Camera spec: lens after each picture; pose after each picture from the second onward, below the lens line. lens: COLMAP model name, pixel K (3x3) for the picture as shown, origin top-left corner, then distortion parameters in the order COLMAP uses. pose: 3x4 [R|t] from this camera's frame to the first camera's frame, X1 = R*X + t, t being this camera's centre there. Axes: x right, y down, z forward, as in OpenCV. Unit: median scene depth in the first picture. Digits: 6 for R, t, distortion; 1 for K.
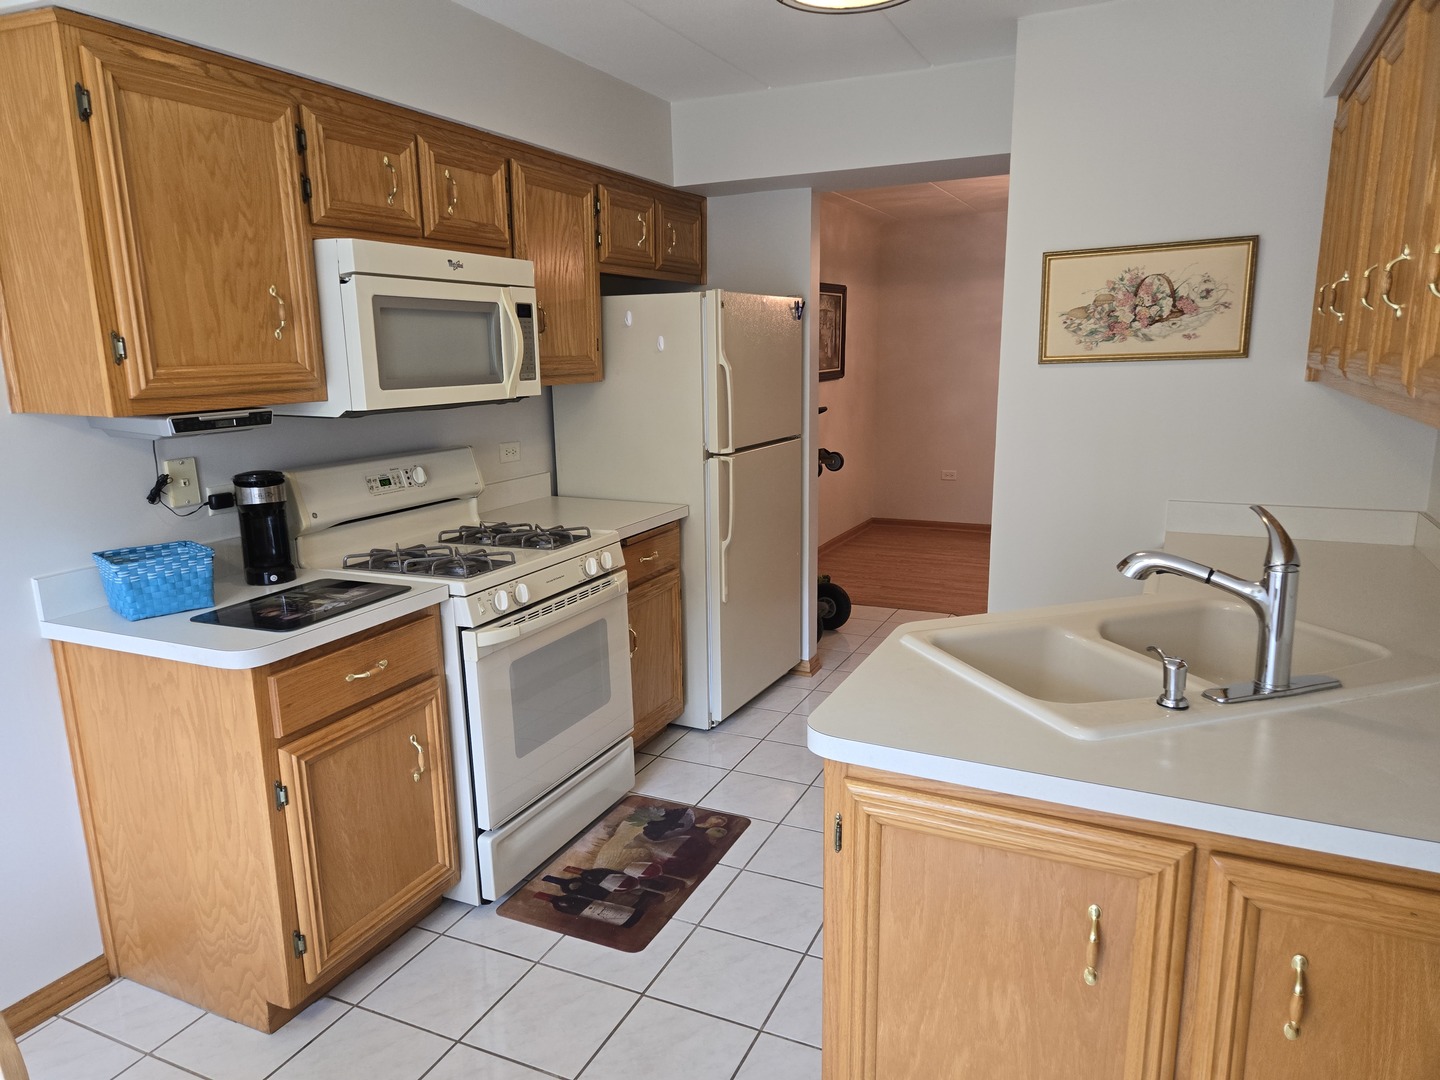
lens RADIAL K [[958.1, 0, 713.9], [0, 958.1, 547.7], [0, 0, 1]] dist [0.066734, -0.057309]
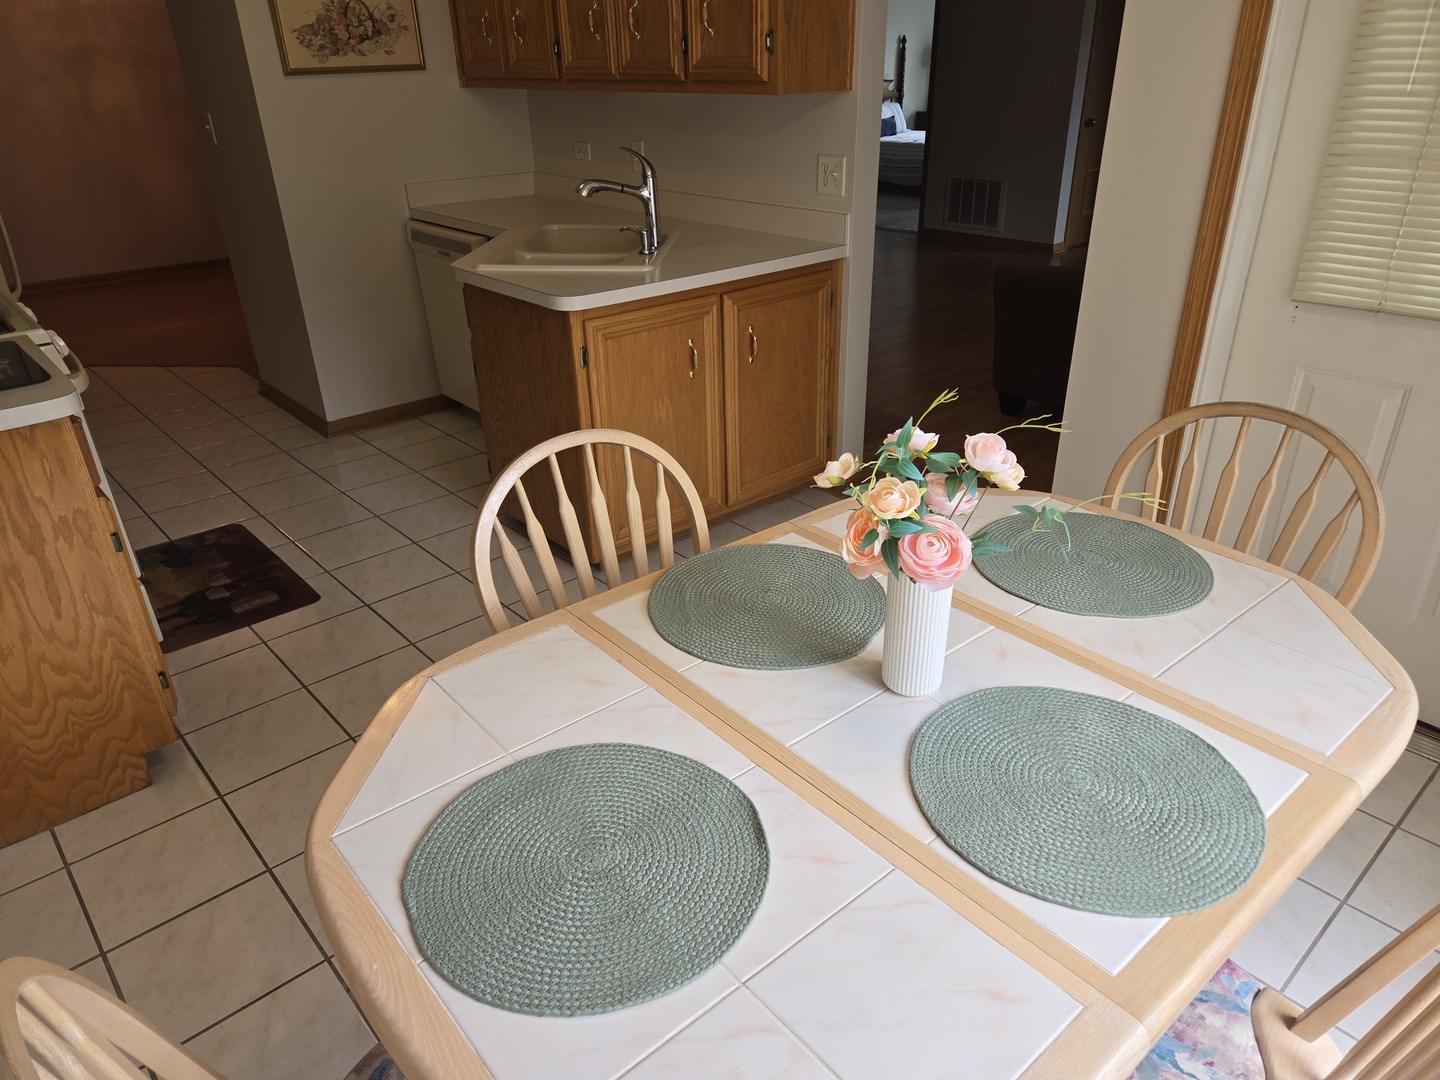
lens RADIAL K [[958.1, 0, 713.9], [0, 958.1, 547.7], [0, 0, 1]] dist [0.066734, -0.057309]
pose [[0.396077, -0.407361, 0.822909, -0.753777], [0.199848, 0.912963, 0.355751, 0.020611], [-0.896205, 0.023552, 0.443015, 0.009877]]
